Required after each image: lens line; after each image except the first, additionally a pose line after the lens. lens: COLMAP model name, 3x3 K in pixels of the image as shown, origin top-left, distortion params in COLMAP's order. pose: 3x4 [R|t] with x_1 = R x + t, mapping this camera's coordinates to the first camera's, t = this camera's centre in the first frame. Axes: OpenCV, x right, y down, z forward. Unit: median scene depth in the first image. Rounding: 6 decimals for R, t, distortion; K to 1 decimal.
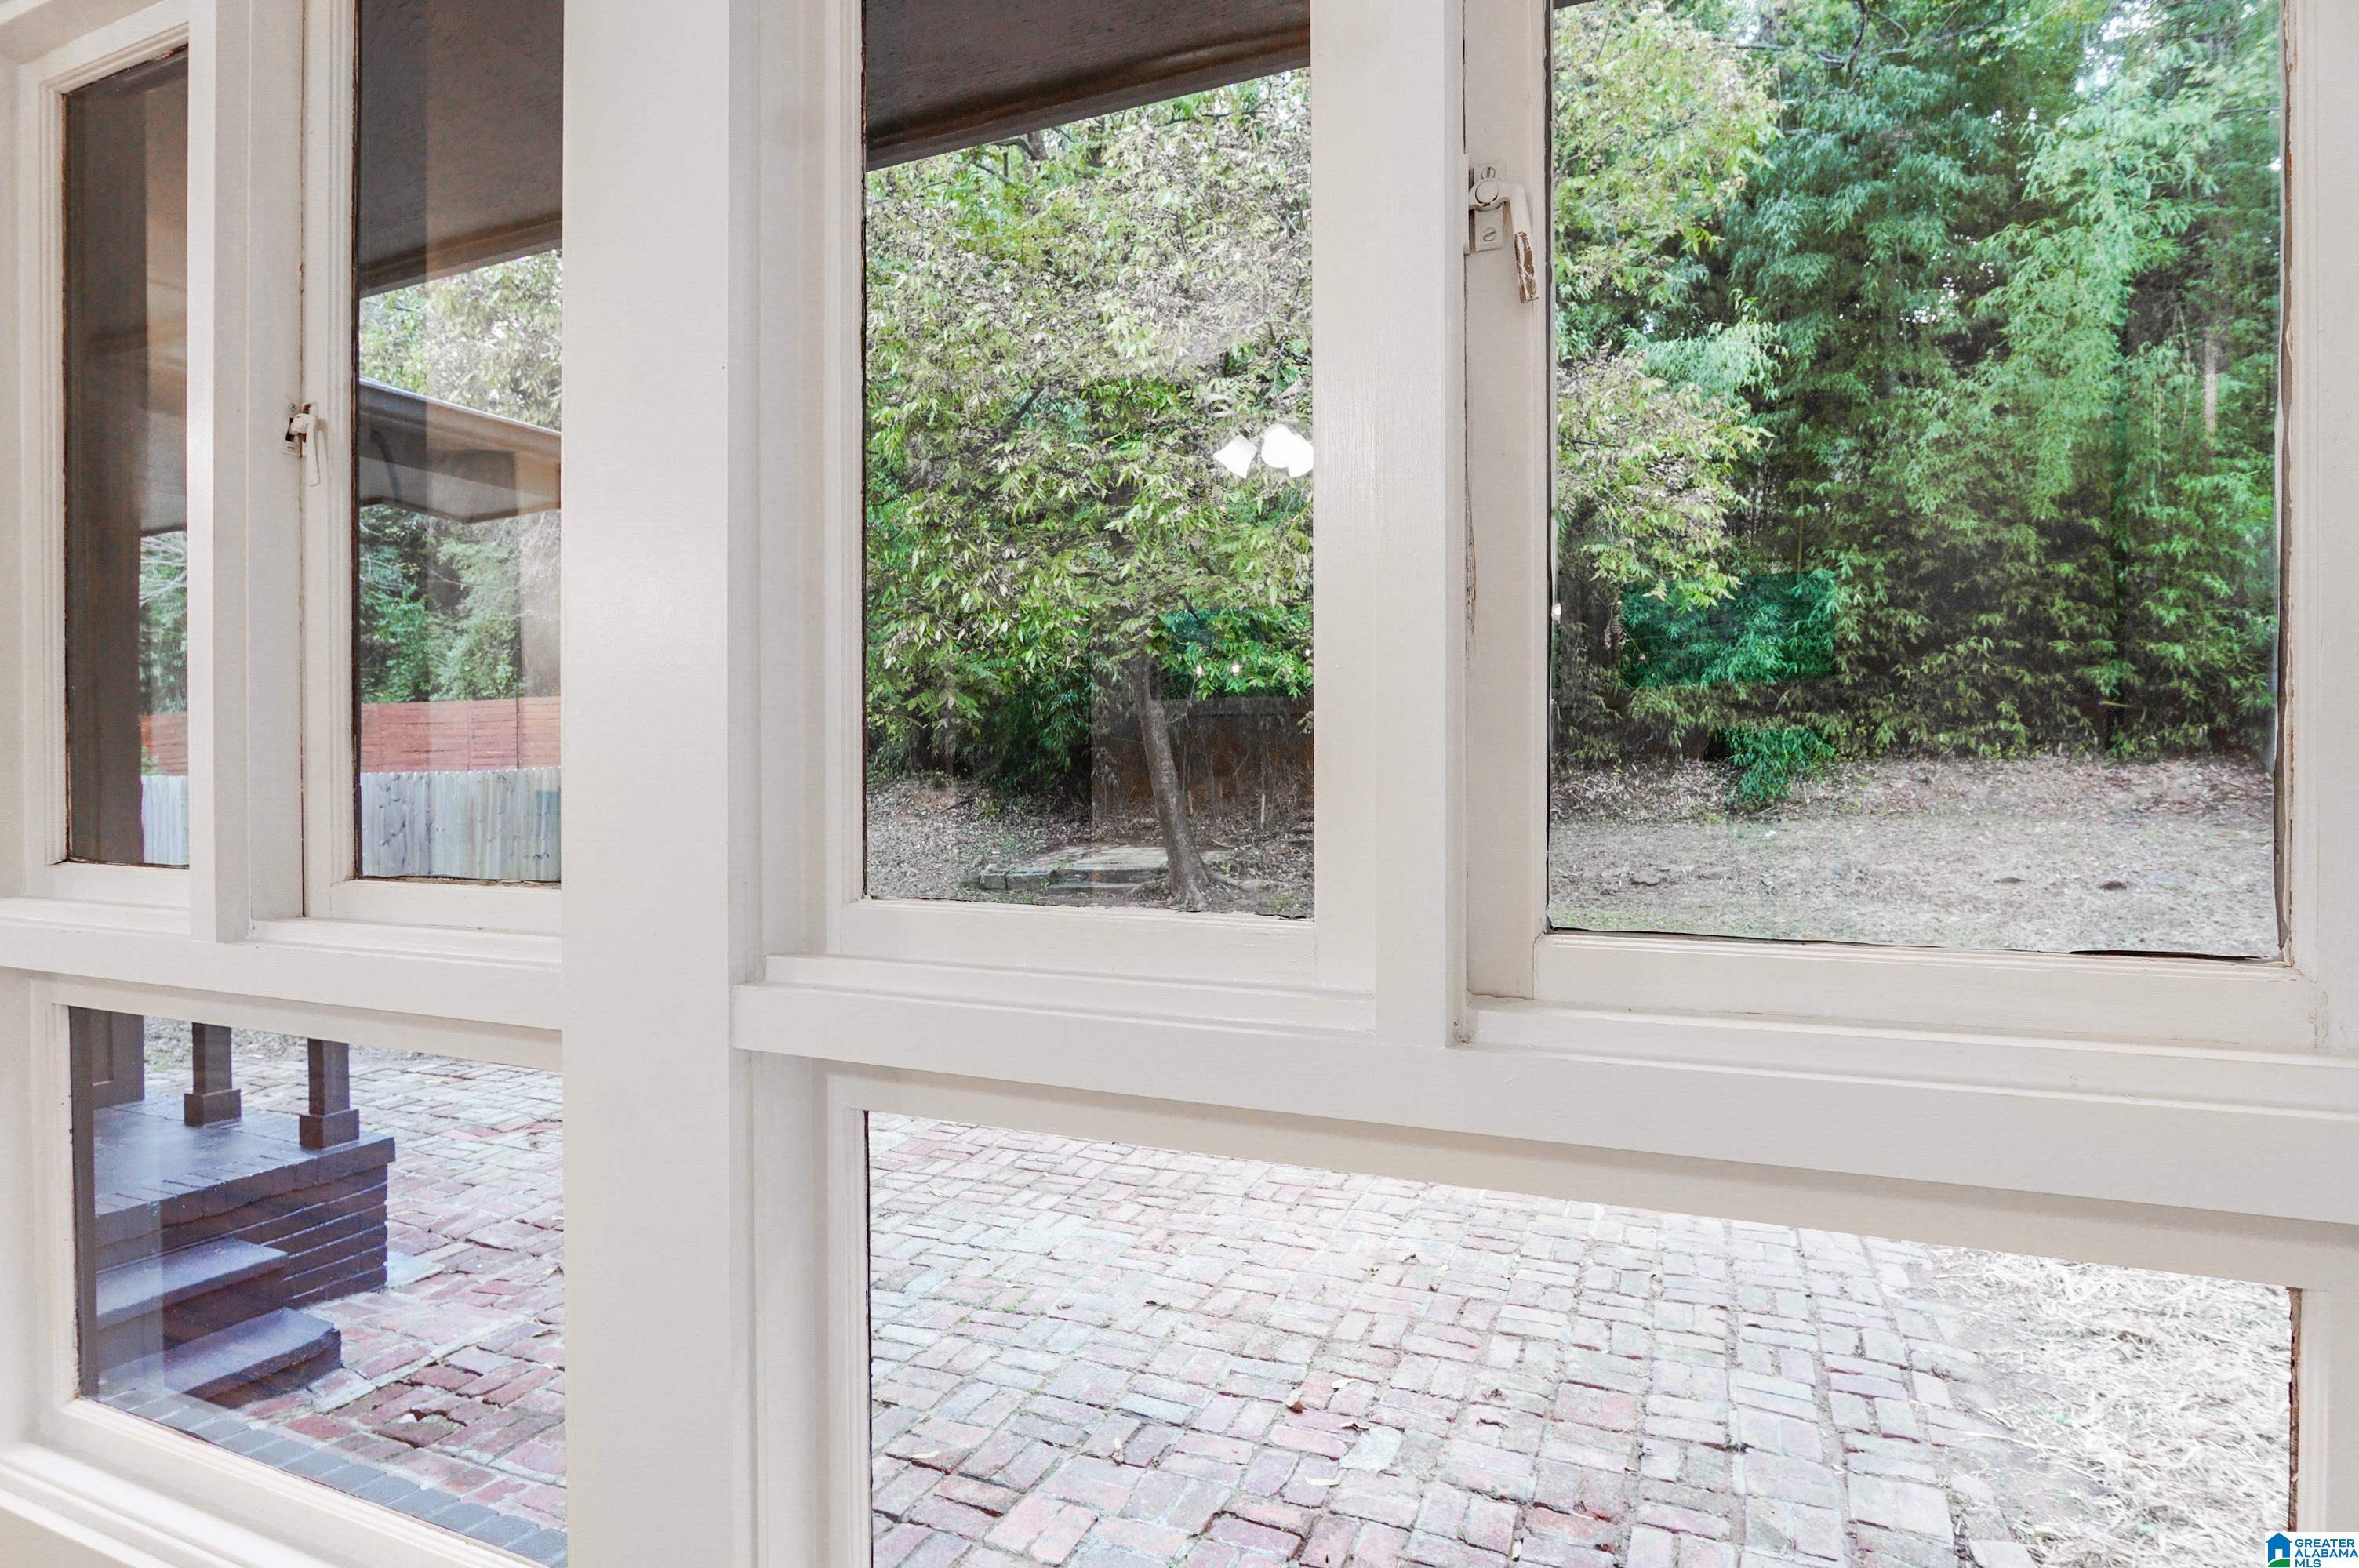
lens RADIAL K [[1272.1, 0, 1189.9], [0, 1272.1, 782.2], [0, 0, 1]] dist [-0.004750, -0.000103]
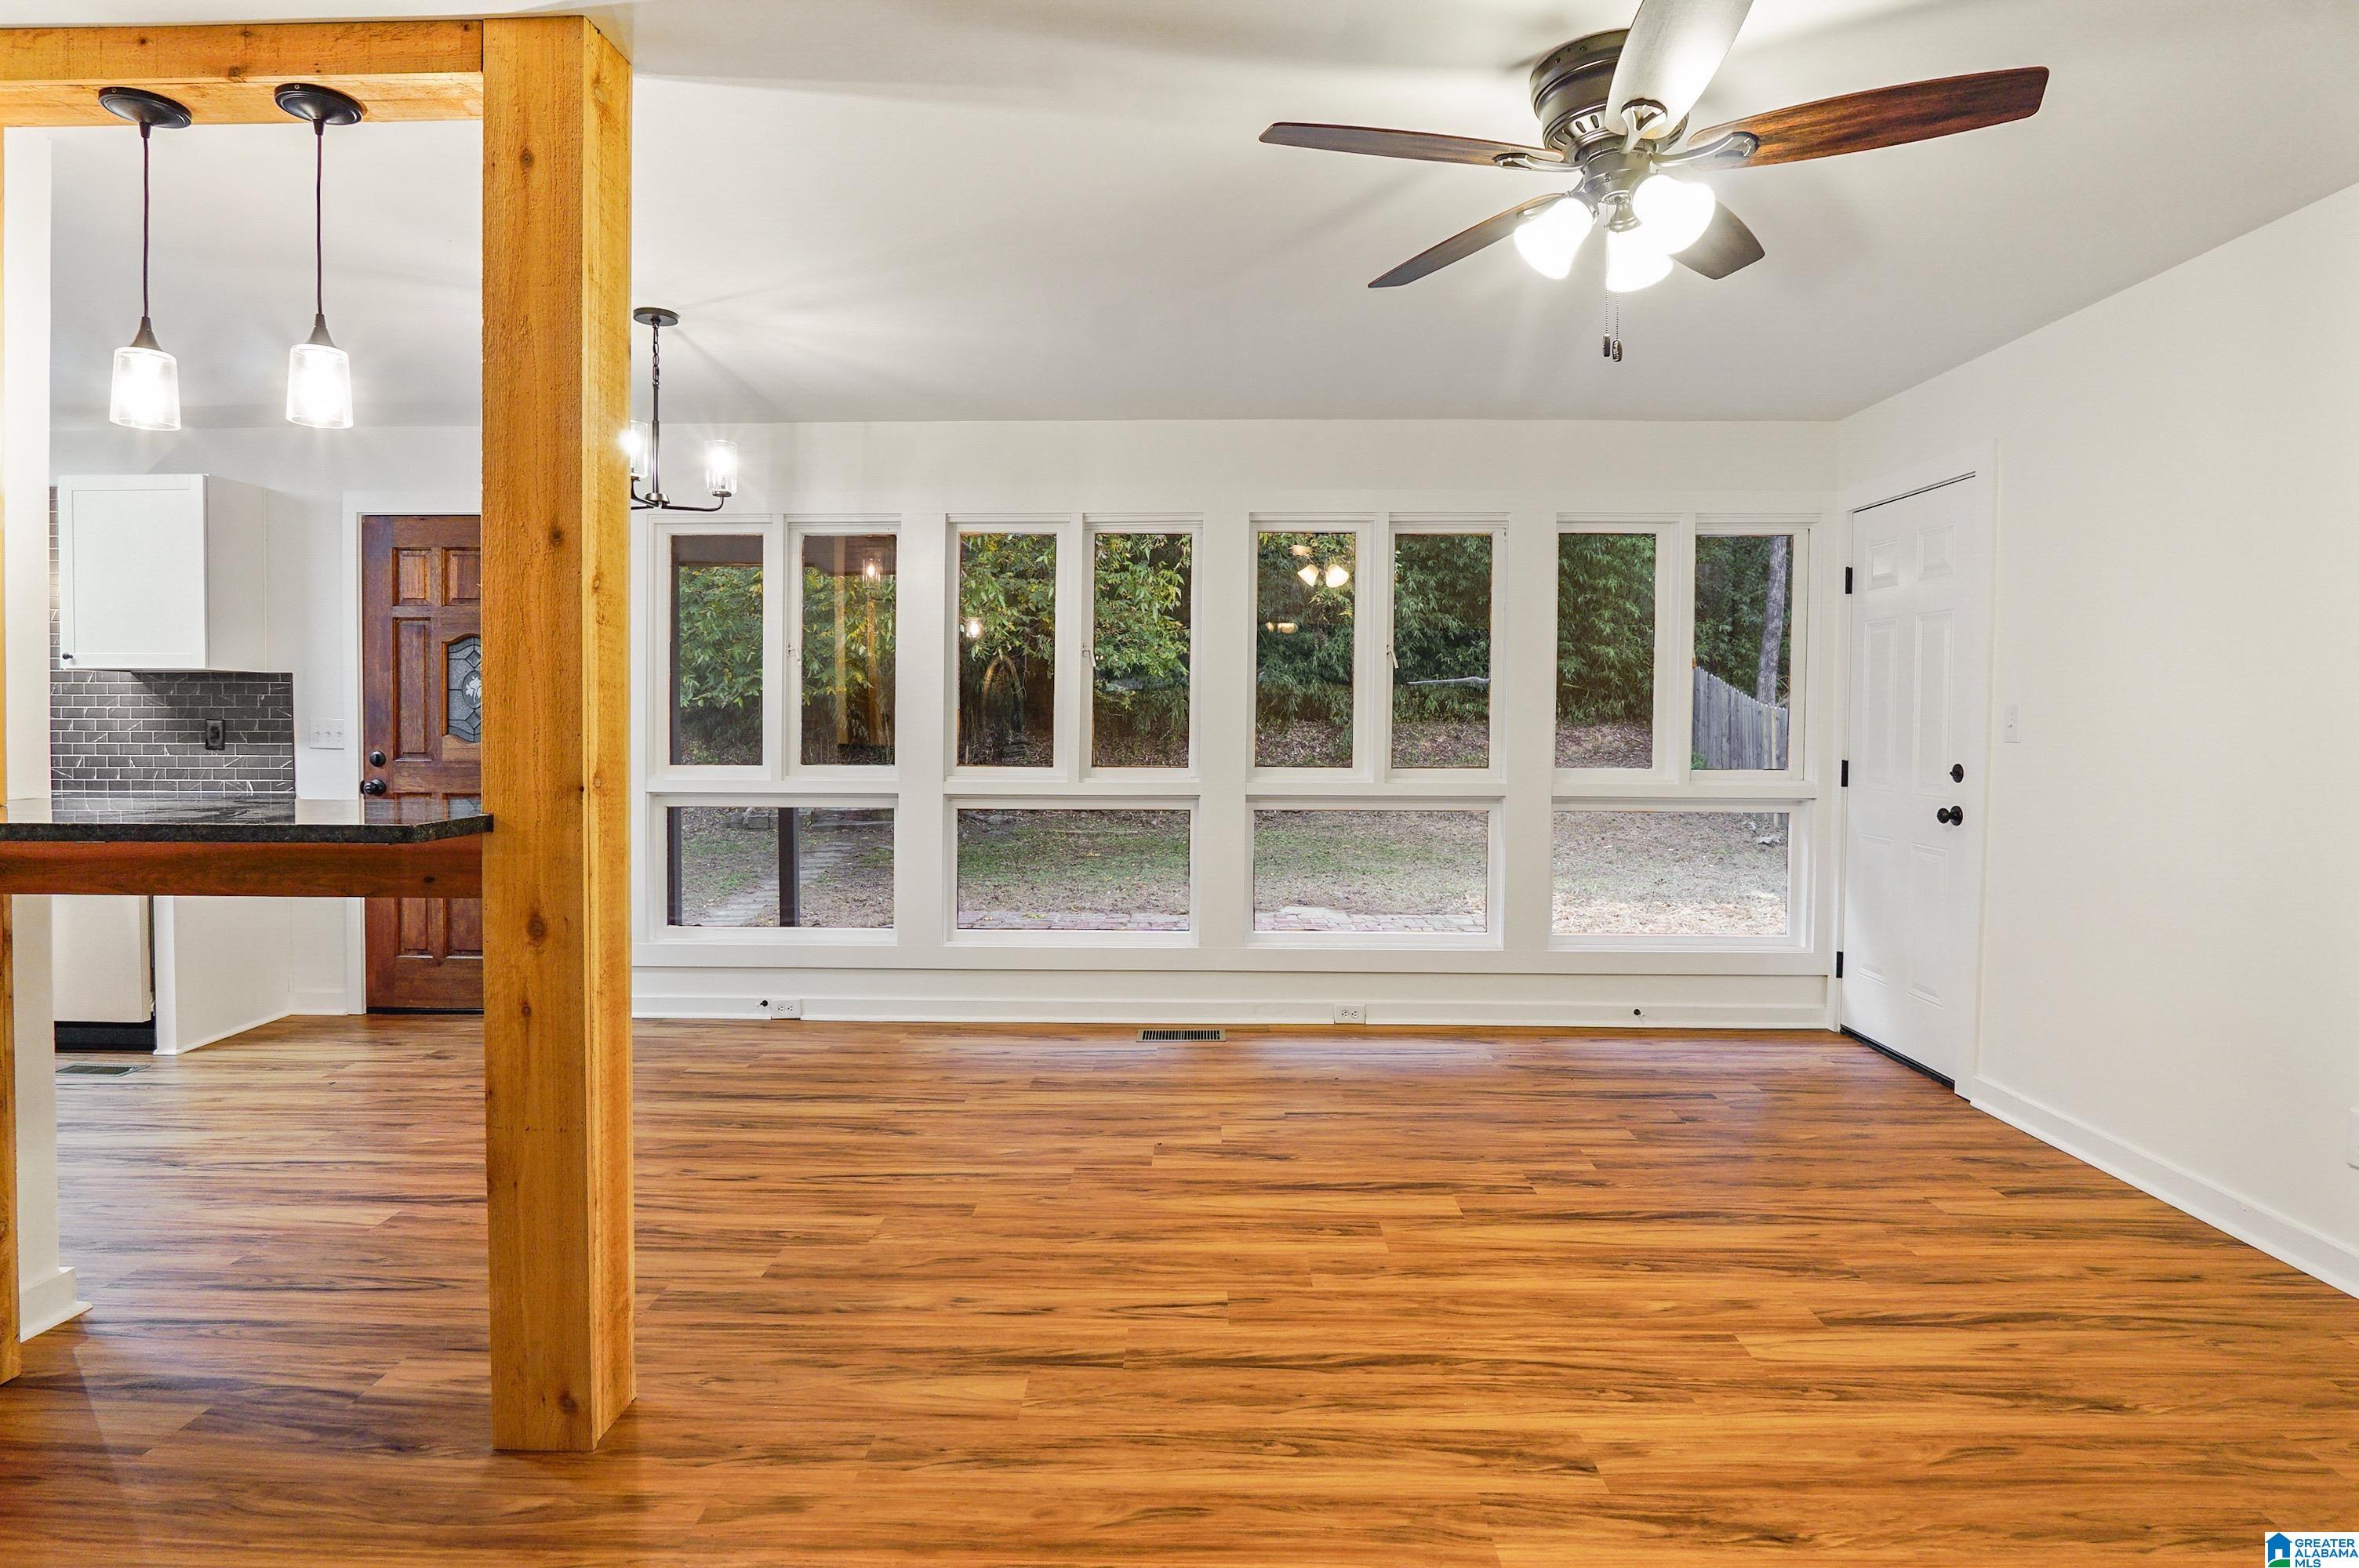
lens RADIAL K [[1272.1, 0, 1169.7], [0, 1272.1, 779.0], [0, 0, 1]] dist [-0.004750, -0.000103]
pose [[0.934002, -0.007777, 0.357184, -0.233938], [-0.004945, 0.999386, 0.034691, -0.002361], [-0.357234, -0.034168, 0.933390, -0.212612]]
